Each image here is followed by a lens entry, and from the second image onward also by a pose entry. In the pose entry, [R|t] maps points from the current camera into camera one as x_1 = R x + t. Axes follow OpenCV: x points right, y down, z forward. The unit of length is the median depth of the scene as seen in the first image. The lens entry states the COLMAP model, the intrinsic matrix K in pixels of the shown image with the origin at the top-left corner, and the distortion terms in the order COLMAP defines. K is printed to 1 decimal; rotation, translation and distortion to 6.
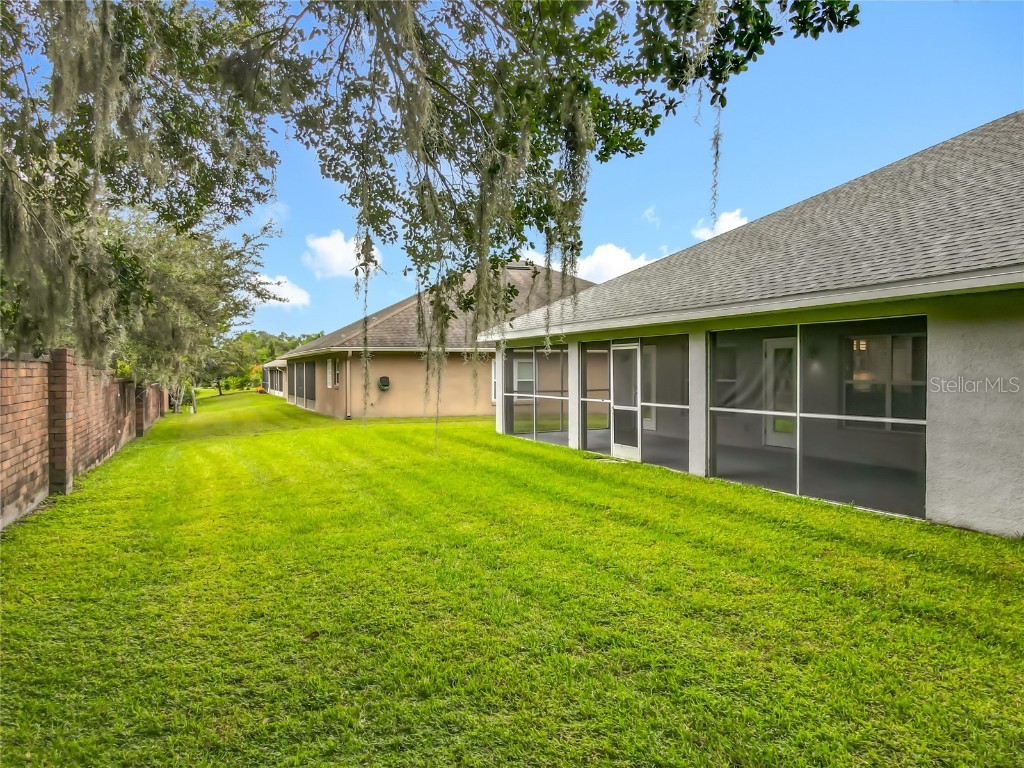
lens RADIAL K [[763.4, 0, 504.1], [0, 763.4, 386.5], [0, 0, 1]] dist [0.006234, 0.003477]
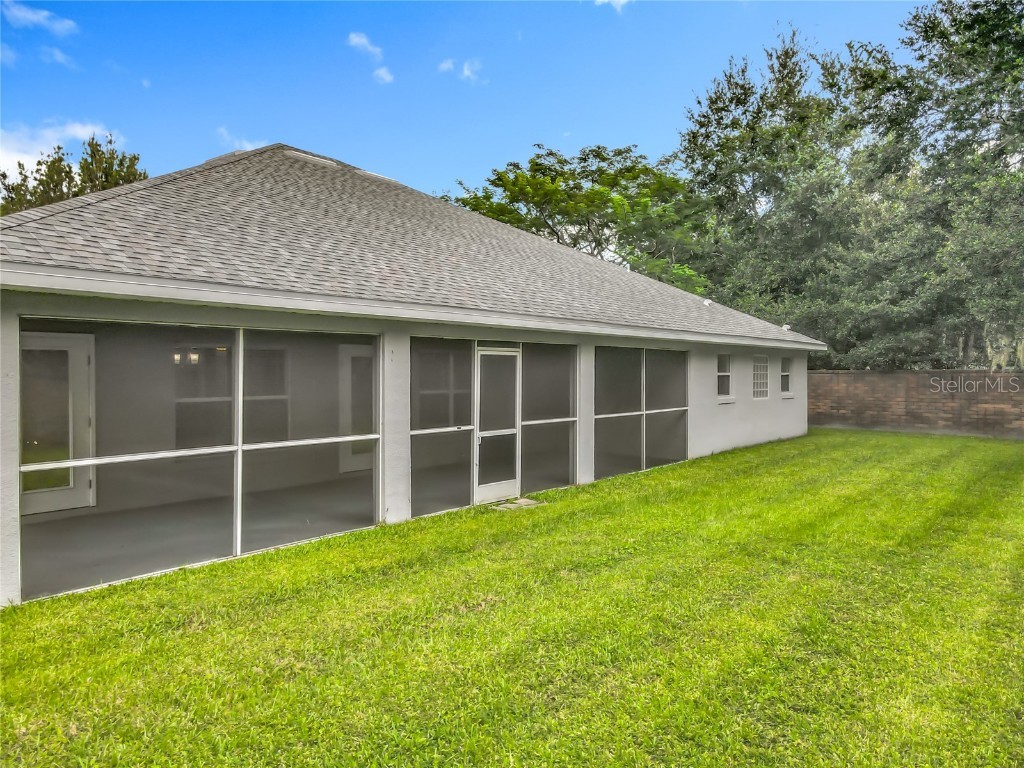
lens RADIAL K [[763.4, 0, 506.6], [0, 763.4, 382.6], [0, 0, 1]] dist [0.006234, 0.003477]
pose [[-0.496391, 0.006147, 0.868077, -0.523384], [0.031383, 0.999448, 0.010869, -0.030610], [-0.867532, 0.032638, -0.496310, 1.420971]]
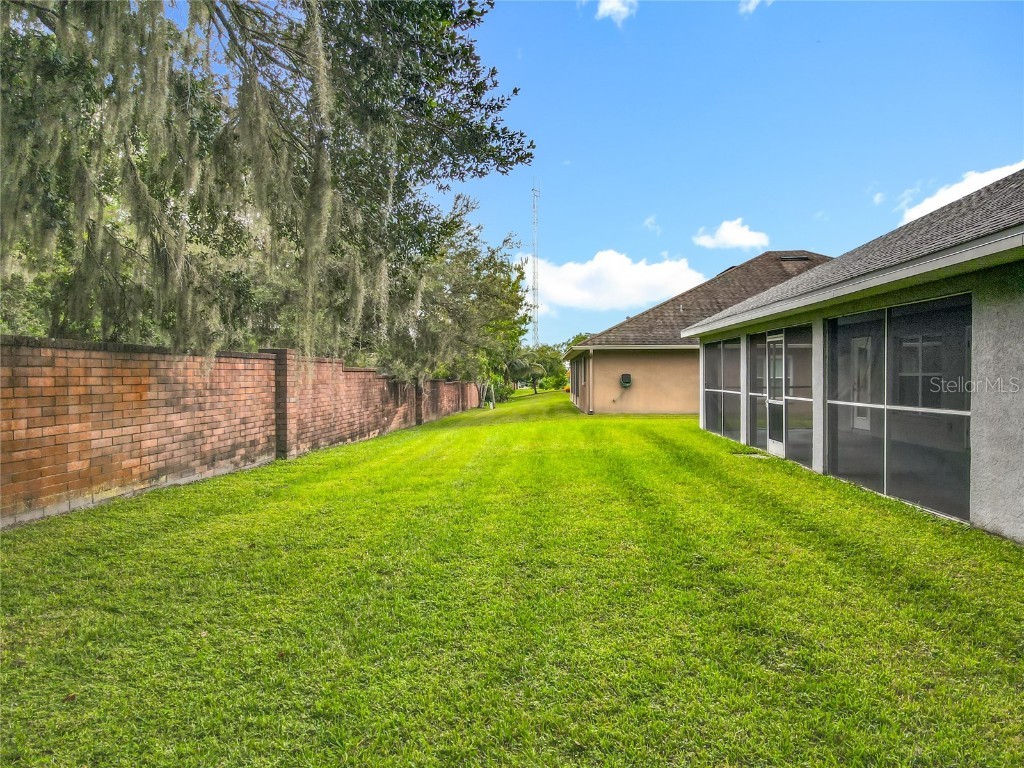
lens RADIAL K [[763.4, 0, 502.5], [0, 763.4, 385.7], [0, 0, 1]] dist [0.006234, 0.003477]
pose [[0.900705, 0.004004, -0.434412, 0.277572], [-0.005603, 0.999981, -0.002401, 0.012259], [0.434394, 0.004596, 0.900711, -0.021719]]
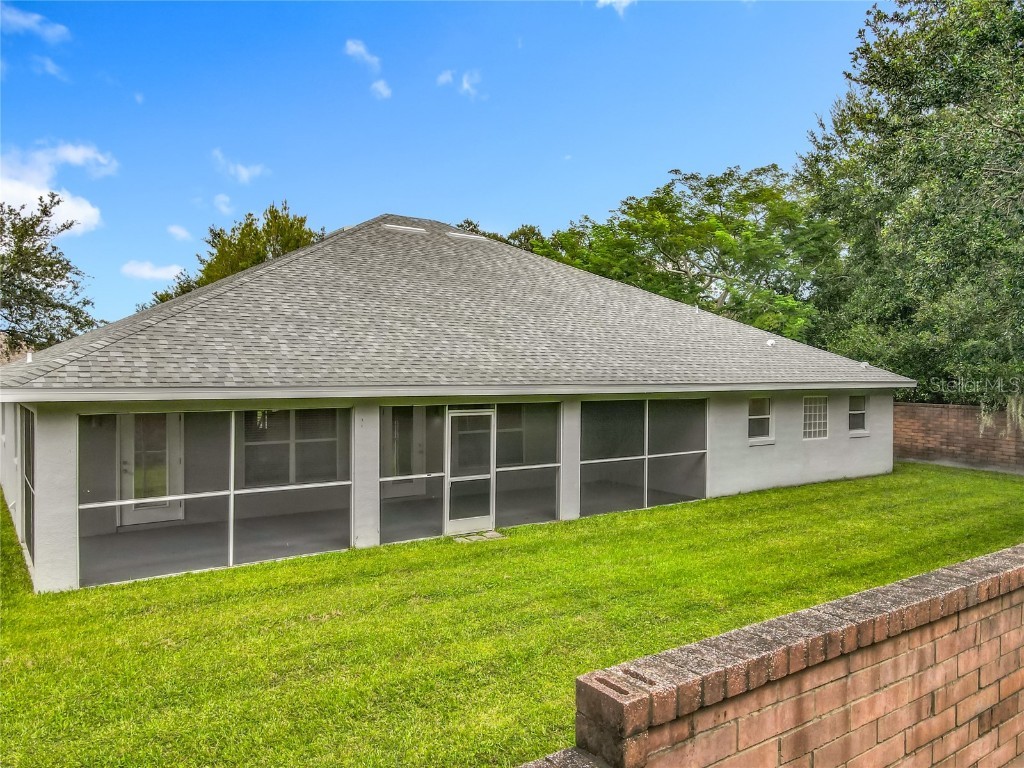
lens RADIAL K [[763.4, 0, 506.3], [0, 763.4, 381.3], [0, 0, 1]] dist [0.006234, 0.003477]
pose [[-0.230530, 0.001941, 0.973063, -0.799761], [0.023414, 0.999720, 0.003553, -0.097136], [-0.972783, 0.023602, -0.230511, 1.217559]]
